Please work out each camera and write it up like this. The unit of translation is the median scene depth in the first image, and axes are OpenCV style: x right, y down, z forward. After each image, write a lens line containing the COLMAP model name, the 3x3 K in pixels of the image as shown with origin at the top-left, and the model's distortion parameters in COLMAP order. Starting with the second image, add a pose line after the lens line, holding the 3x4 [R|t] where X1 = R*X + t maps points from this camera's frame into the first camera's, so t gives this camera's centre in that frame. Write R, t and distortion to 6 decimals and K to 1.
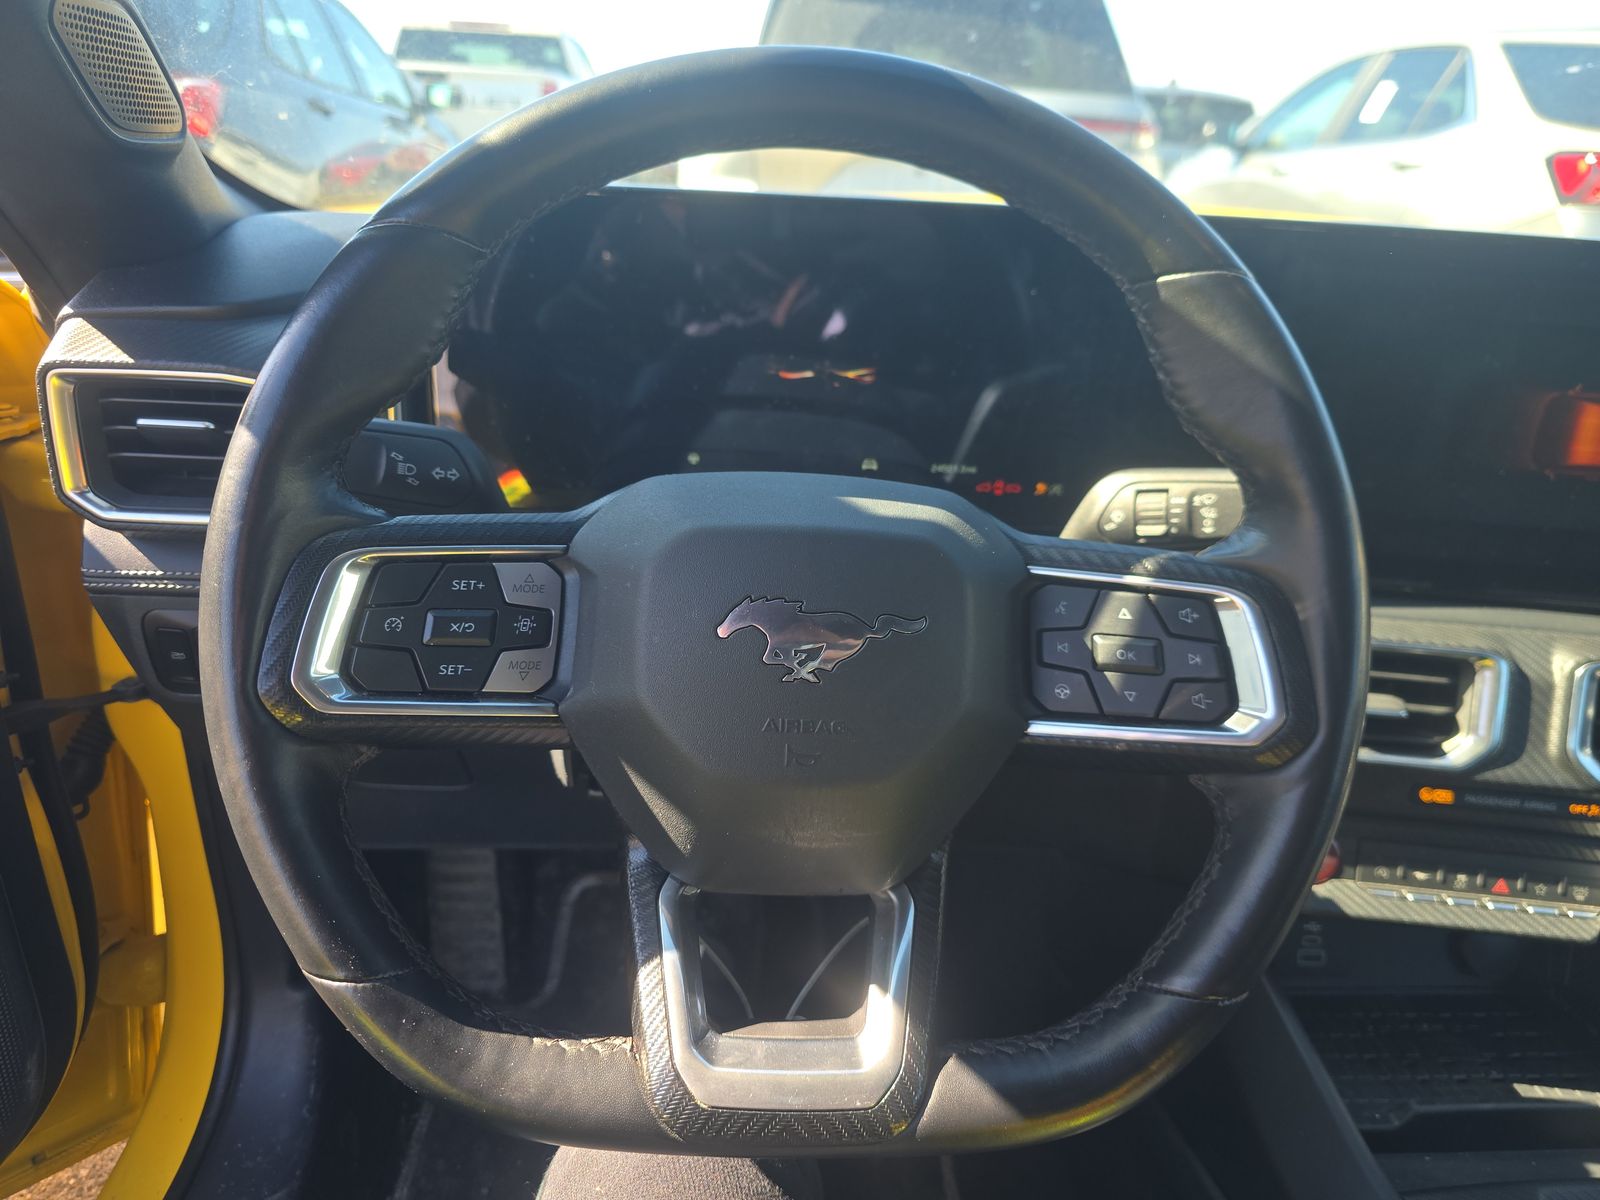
lens RADIAL K [[1078.2, 0, 805.9], [0, 1078.2, 597.3], [0, 0, 1]] dist [0.039698, -0.041778]
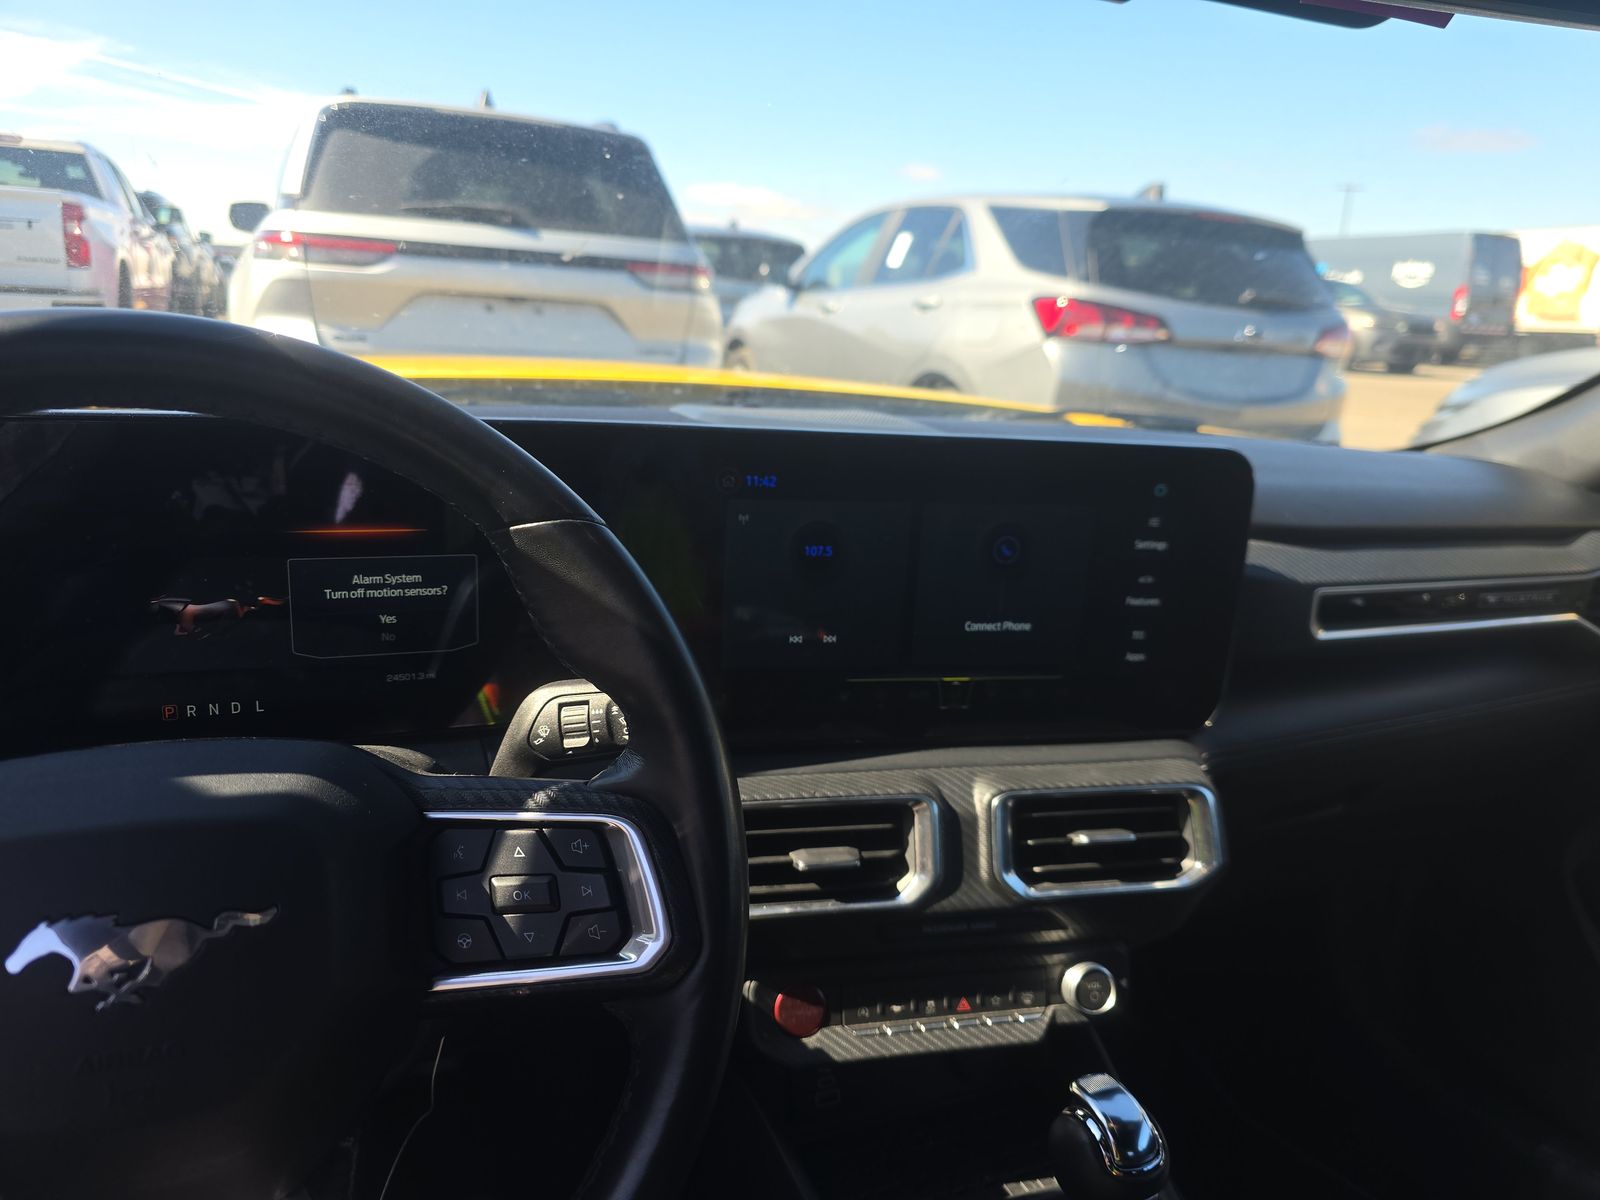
lens RADIAL K [[1078.2, 0, 799.5], [0, 1078.2, 594.5], [0, 0, 1]] dist [0.039698, -0.041778]
pose [[0.945889, -0.081991, 0.313961, 0.174302], [0.112107, 0.990545, -0.079069, -0.079772], [-0.304510, 0.109988, 0.946138, -0.036007]]
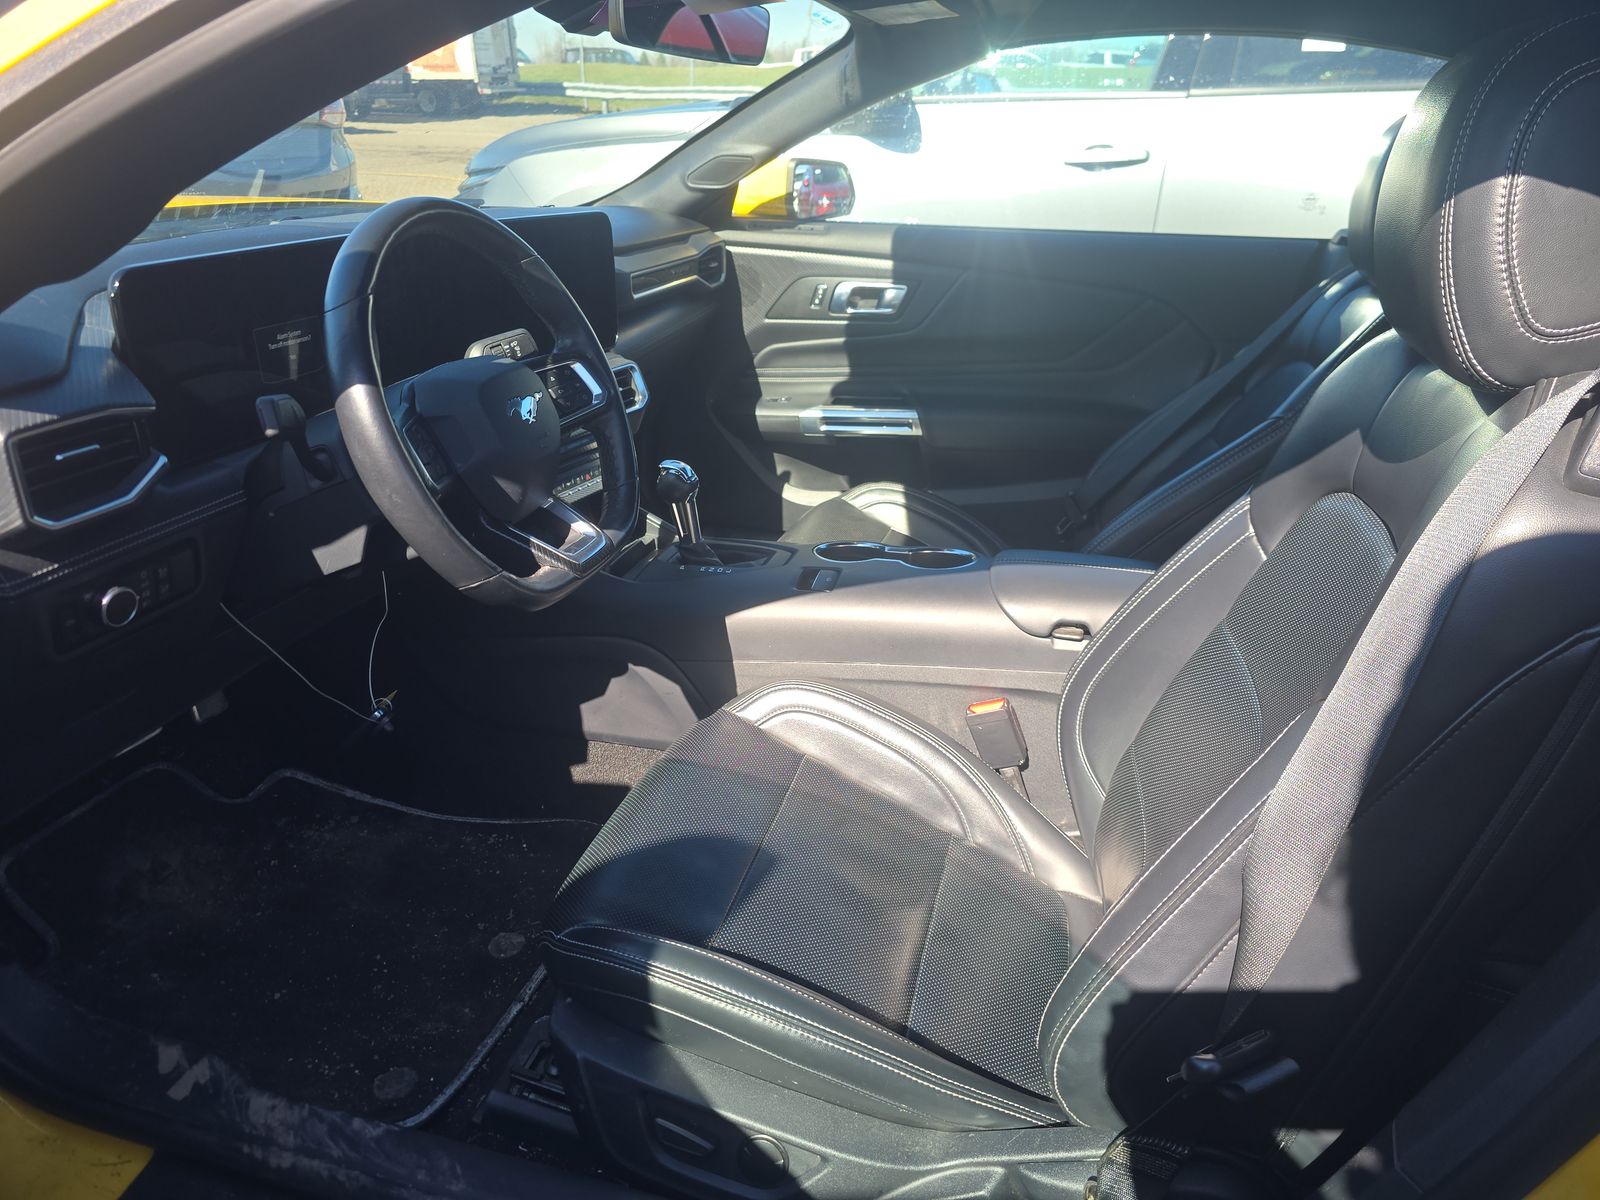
lens RADIAL K [[1078.2, 0, 796.1], [0, 1078.2, 612.7], [0, 0, 1]] dist [0.039698, -0.041778]
pose [[0.346335, -0.439410, 0.828837, -1.473342], [0.346260, 0.881007, 0.322382, -0.104459], [-0.871869, 0.175341, 0.457274, -0.547352]]
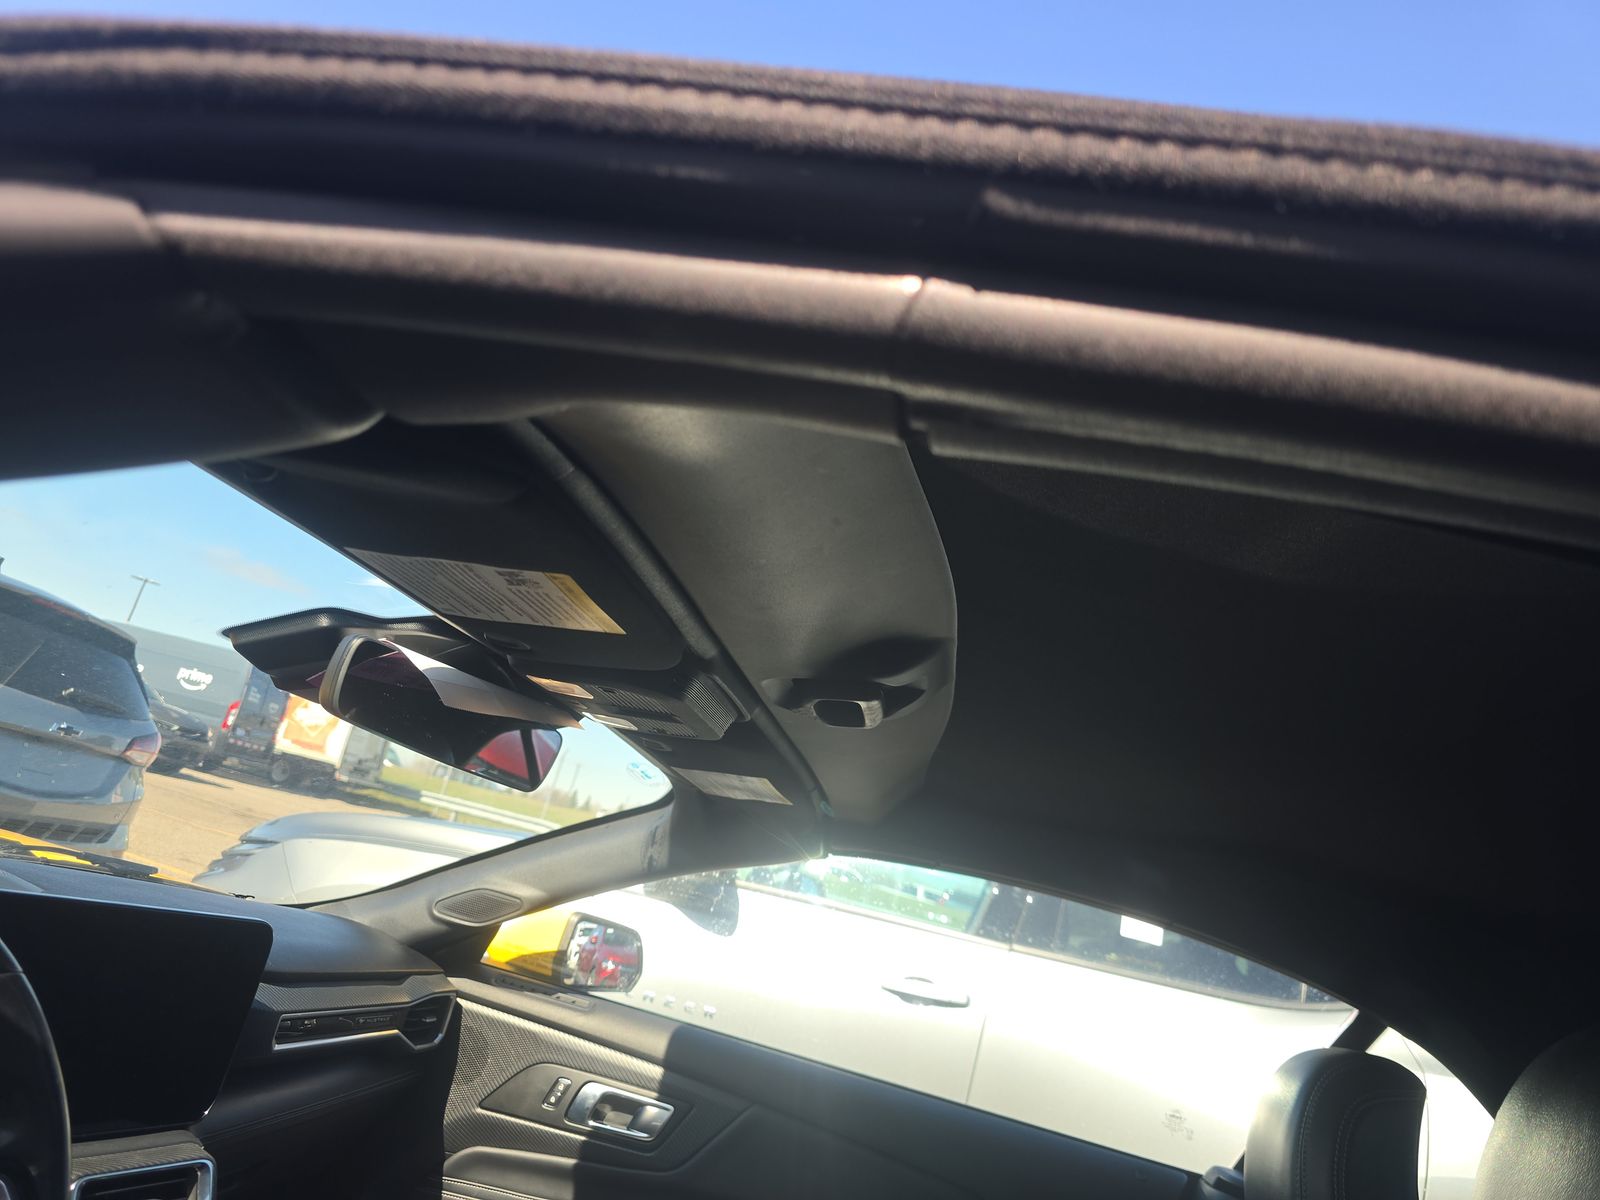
lens RADIAL K [[1078.2, 0, 795.8], [0, 1078.2, 604.6], [0, 0, 1]] dist [0.039698, -0.041778]
pose [[0.211190, 0.261438, 0.941833, -0.726927], [0.125458, 0.948346, -0.291378, -0.135305], [-0.969360, 0.179697, 0.167482, -0.393128]]
